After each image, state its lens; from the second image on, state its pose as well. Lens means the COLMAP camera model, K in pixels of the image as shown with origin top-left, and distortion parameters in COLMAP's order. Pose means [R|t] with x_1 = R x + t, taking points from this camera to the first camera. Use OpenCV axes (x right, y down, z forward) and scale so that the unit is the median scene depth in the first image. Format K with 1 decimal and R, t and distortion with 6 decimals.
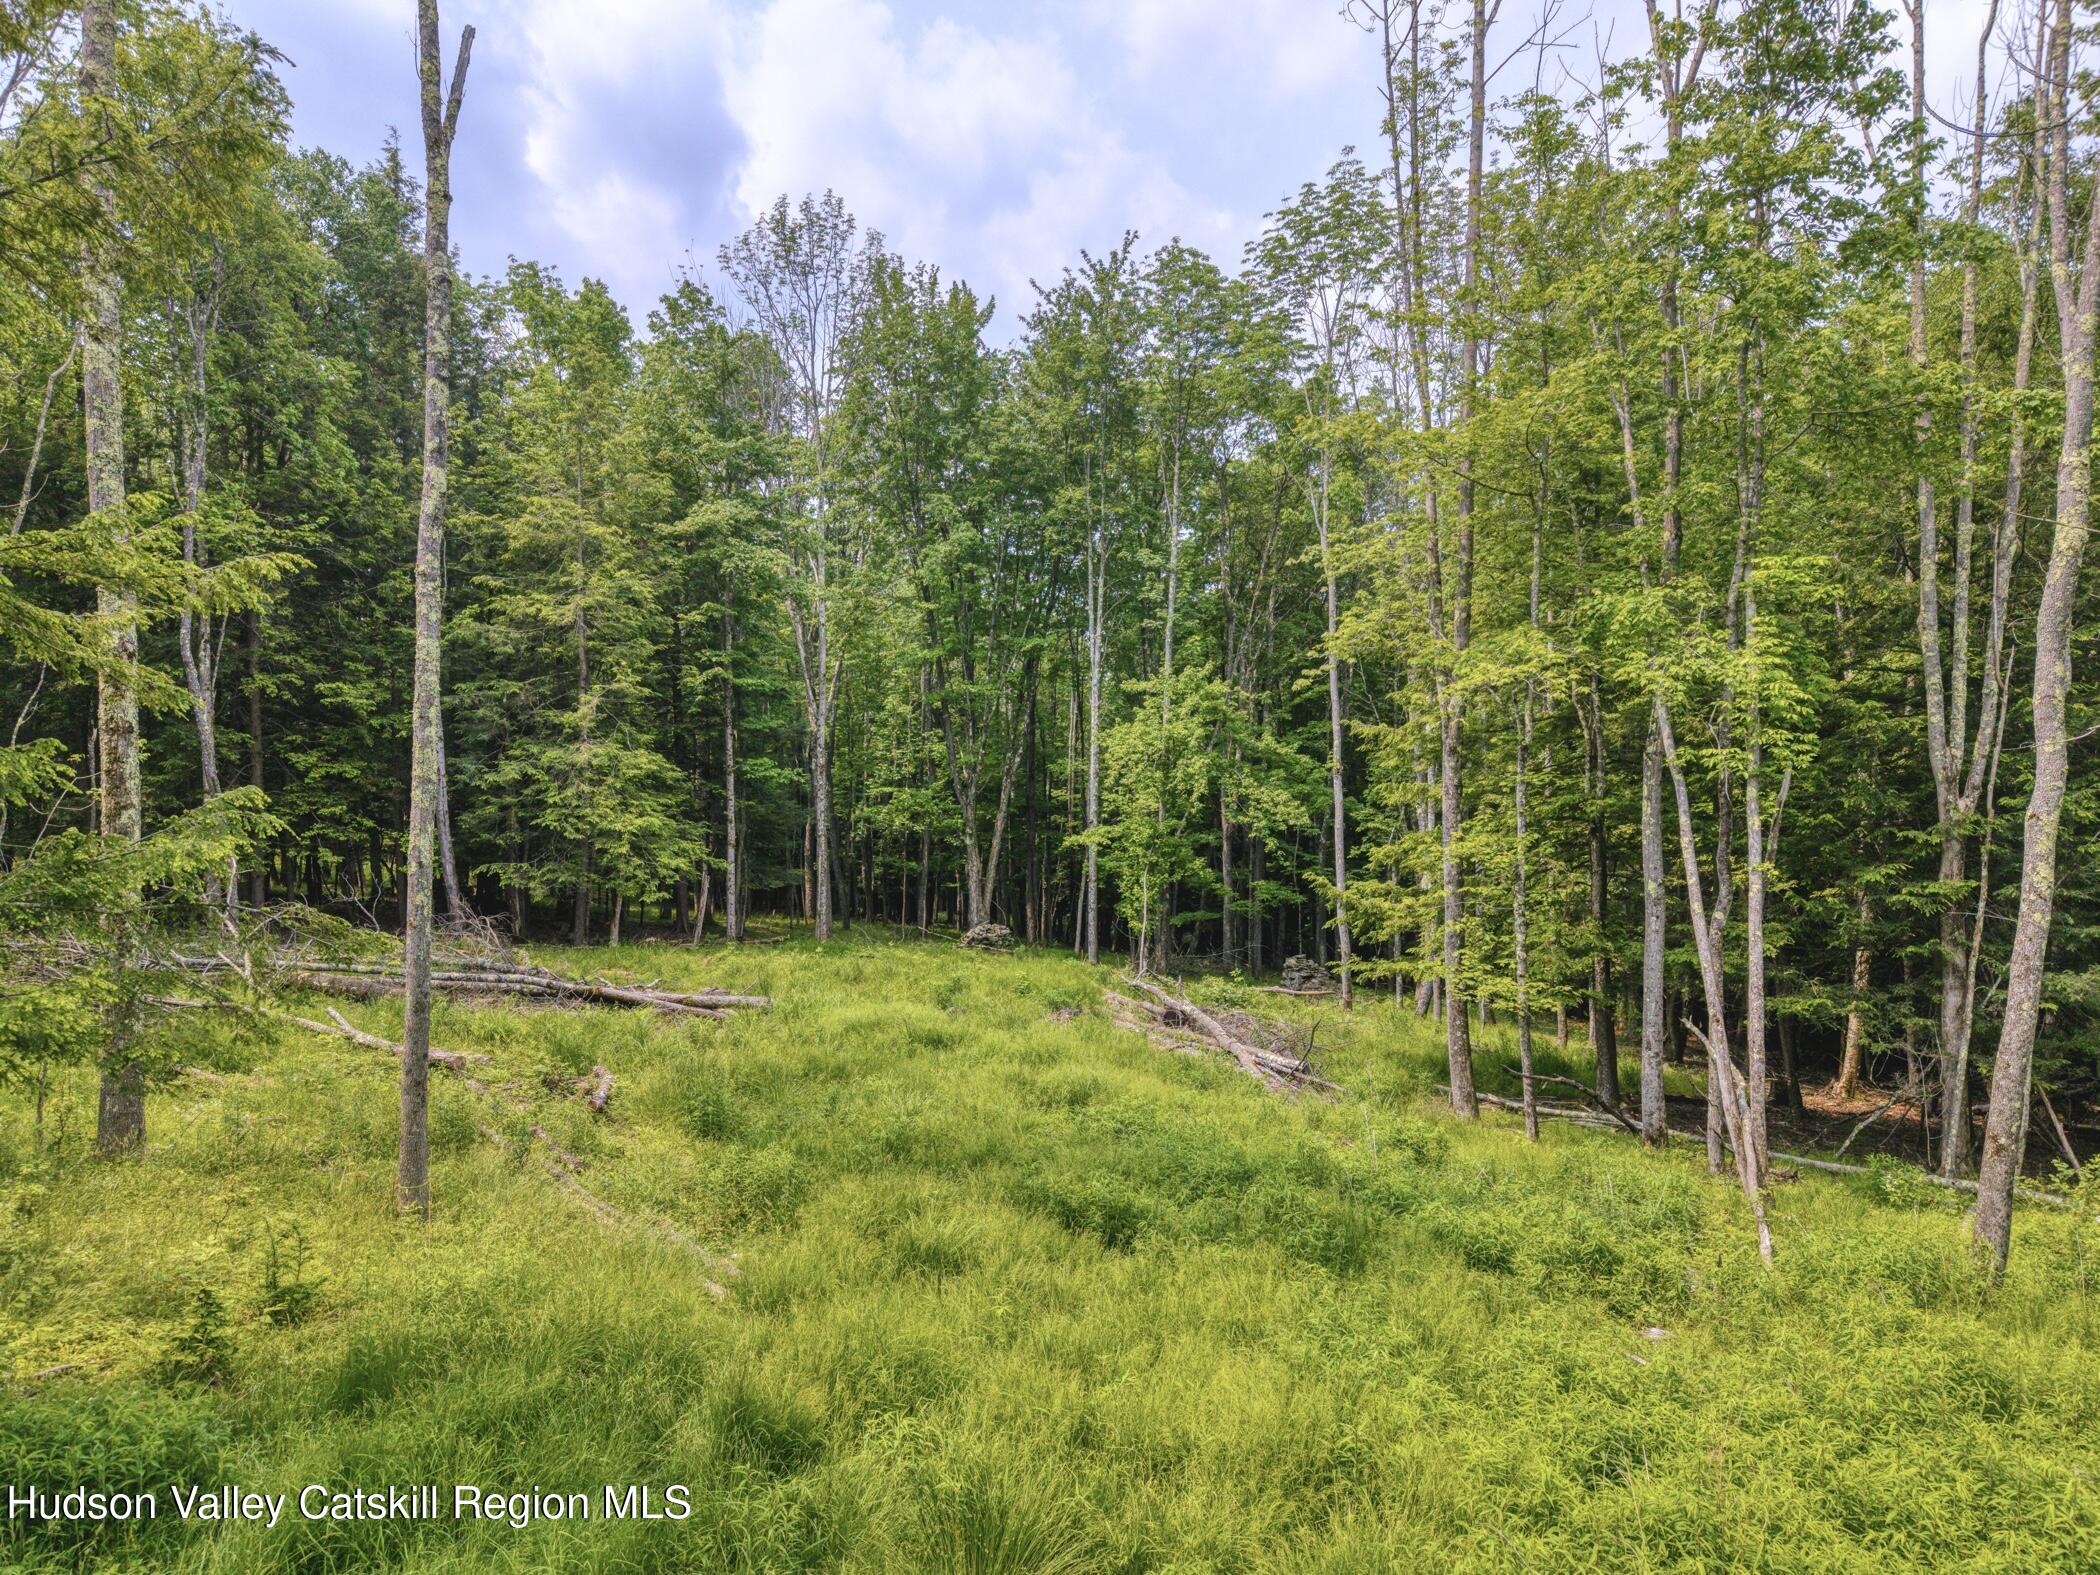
lens RADIAL K [[1416.0, 0, 1041.3], [0, 1416.0, 792.3], [0, 0, 1]] dist [0.040952, -0.053395]
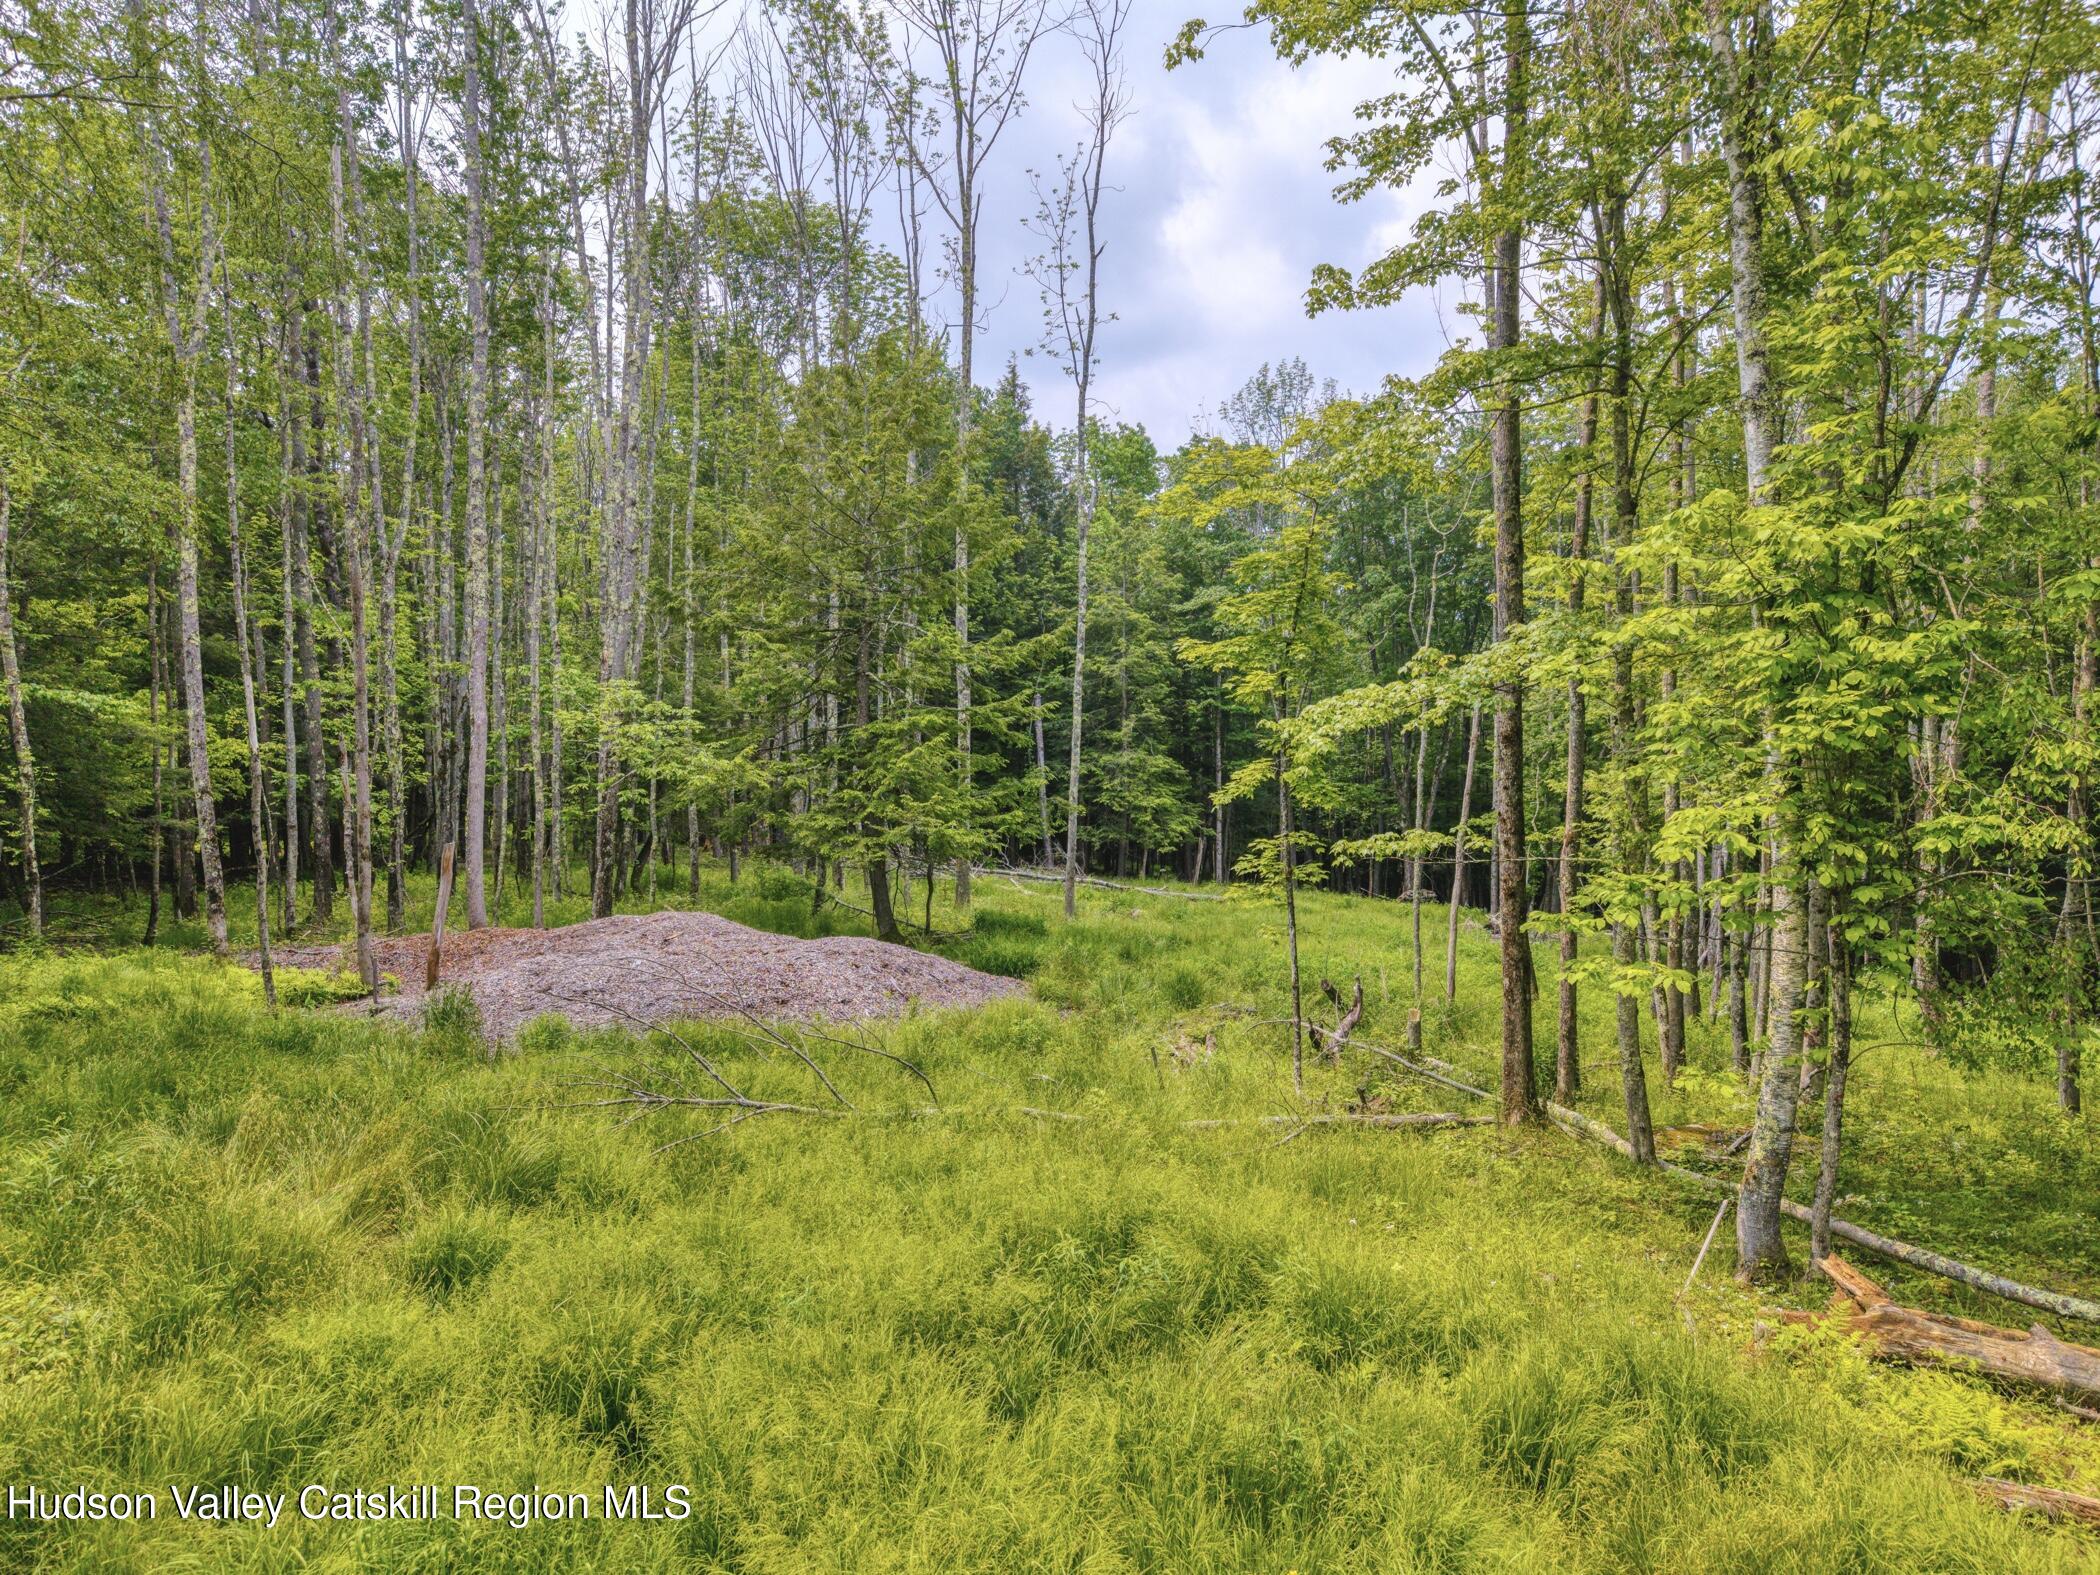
lens RADIAL K [[1416.0, 0, 1041.3], [0, 1416.0, 792.3], [0, 0, 1]] dist [0.040952, -0.053395]
pose [[0.935490, 0.012708, -0.353125, 0.142505], [-0.012114, 0.999919, 0.003893, 0.005996], [0.353146, 0.000636, 0.935568, -0.486956]]
